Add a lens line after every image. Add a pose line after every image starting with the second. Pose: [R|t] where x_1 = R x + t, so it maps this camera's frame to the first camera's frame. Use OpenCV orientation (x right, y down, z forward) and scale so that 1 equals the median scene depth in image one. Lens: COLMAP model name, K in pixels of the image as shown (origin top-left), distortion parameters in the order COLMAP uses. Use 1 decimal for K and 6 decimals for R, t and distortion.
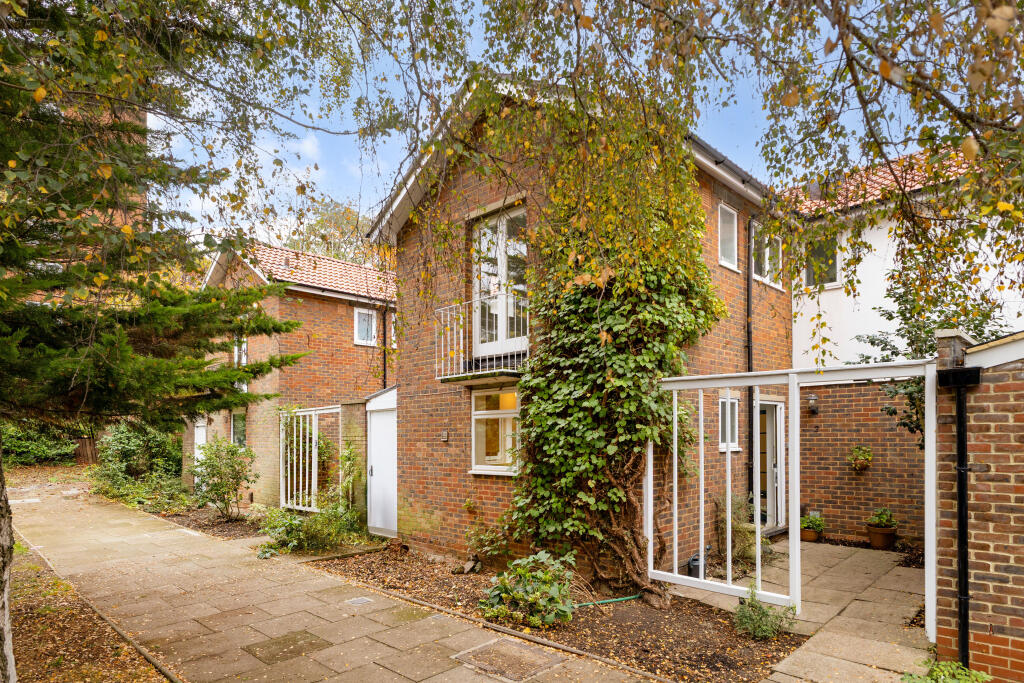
lens RADIAL K [[571.2, 0, 511.3], [0, 571.2, 320.7], [0, 0, 1]] dist [-0.003795, -0.000468]
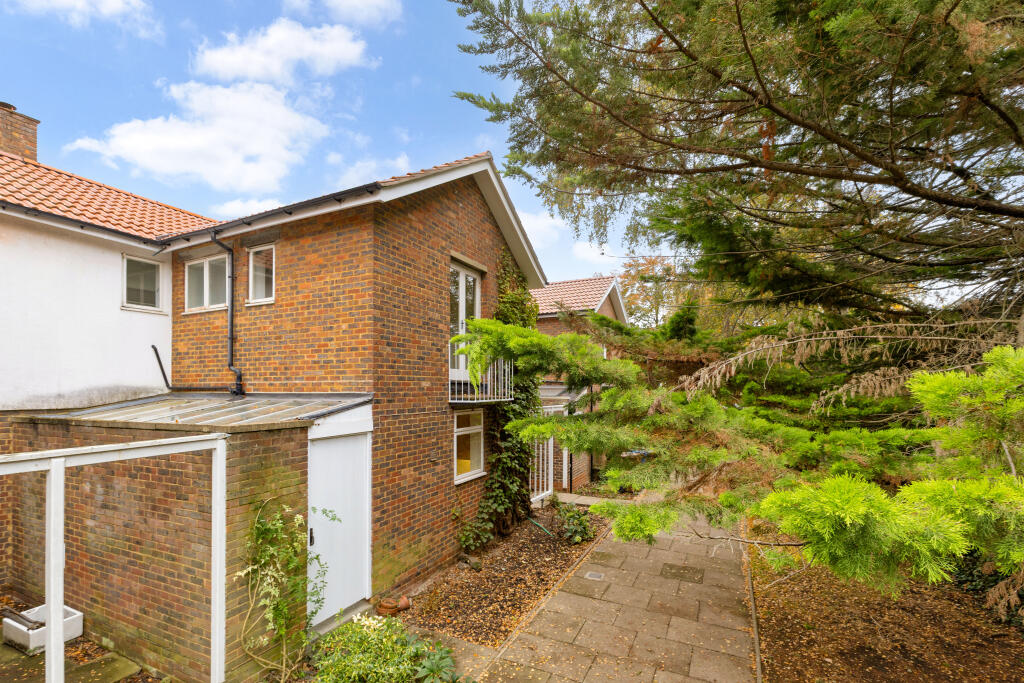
lens RADIAL K [[437.6, 0, 497.6], [0, 437.6, 332.9], [0, 0, 1]] dist [0.026354, -0.000047]
pose [[-0.278350, 0.140213, 0.950190, -0.894639], [-0.183452, 0.963313, -0.195890, 0.122252], [-0.942797, -0.228840, -0.242416, 1.111725]]
